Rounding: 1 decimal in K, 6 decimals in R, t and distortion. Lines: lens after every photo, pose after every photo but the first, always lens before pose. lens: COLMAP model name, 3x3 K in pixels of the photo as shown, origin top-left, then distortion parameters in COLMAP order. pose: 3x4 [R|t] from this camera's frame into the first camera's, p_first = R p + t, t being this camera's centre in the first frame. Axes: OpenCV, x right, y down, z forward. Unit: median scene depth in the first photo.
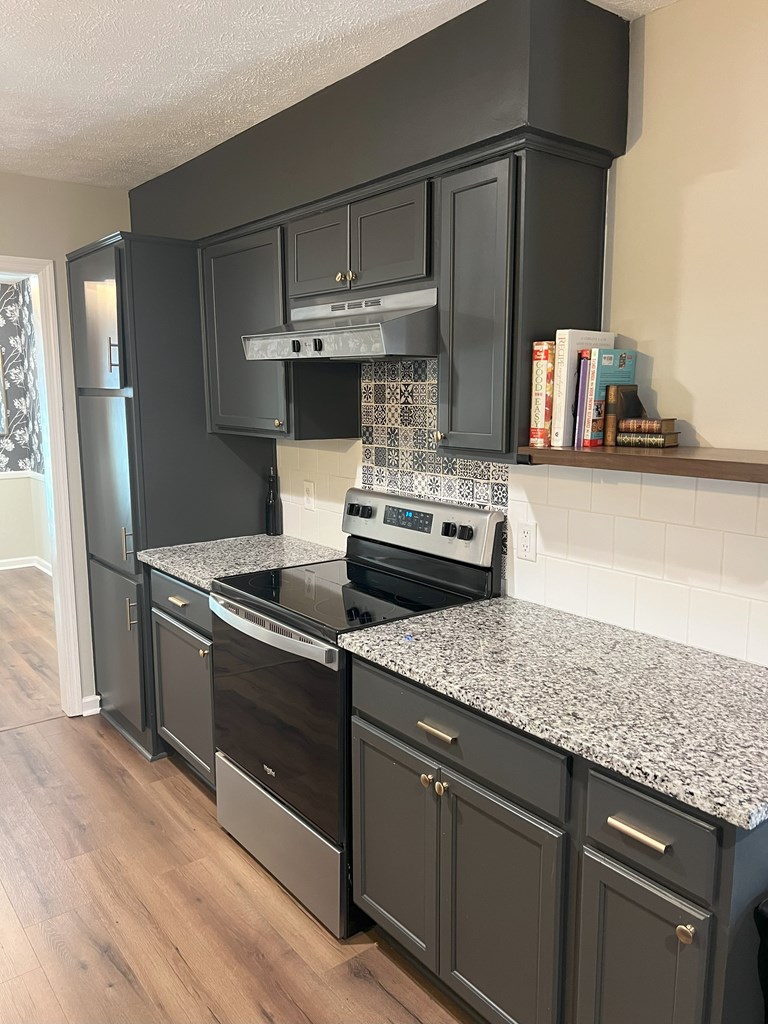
lens RADIAL K [[776.3, 0, 382.4], [0, 776.3, 518.7], [0, 0, 1]] dist [0.040464, -0.033150]
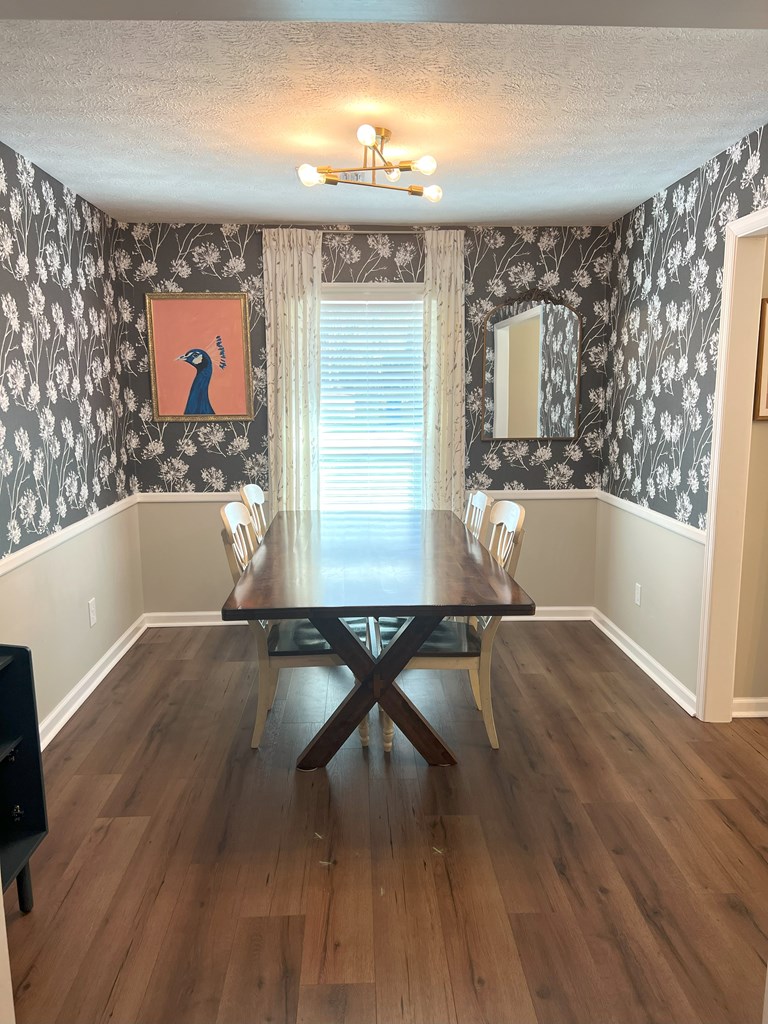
lens RADIAL K [[776.3, 0, 388.2], [0, 776.3, 506.7], [0, 0, 1]] dist [0.040464, -0.033150]
pose [[0.816904, 0.085263, -0.570437, -0.561186], [-0.089717, 0.995759, 0.020355, -0.119800], [0.569753, 0.034550, 0.821089, 0.855360]]
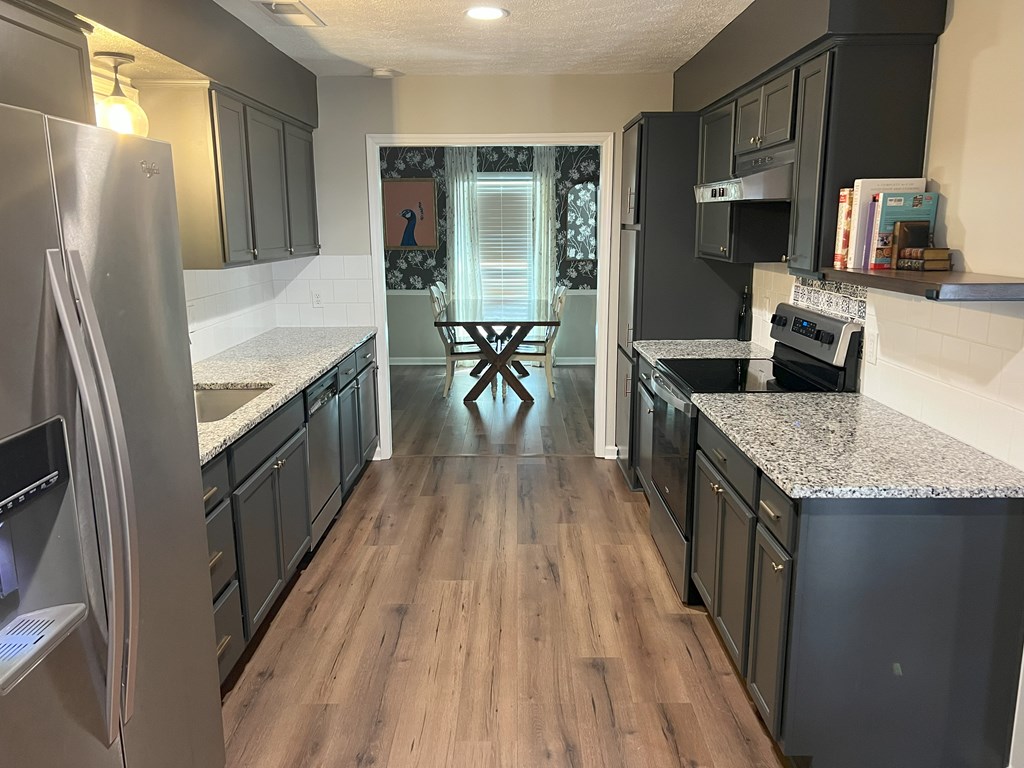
lens RADIAL K [[776.3, 0, 509.4], [0, 776.3, 395.5], [0, 0, 1]] dist [0.040464, -0.033150]
pose [[0.785820, 0.129933, -0.604653, 0.492682], [-0.096058, 0.991459, 0.088215, 0.049351], [0.610950, -0.011240, 0.791589, -0.335920]]
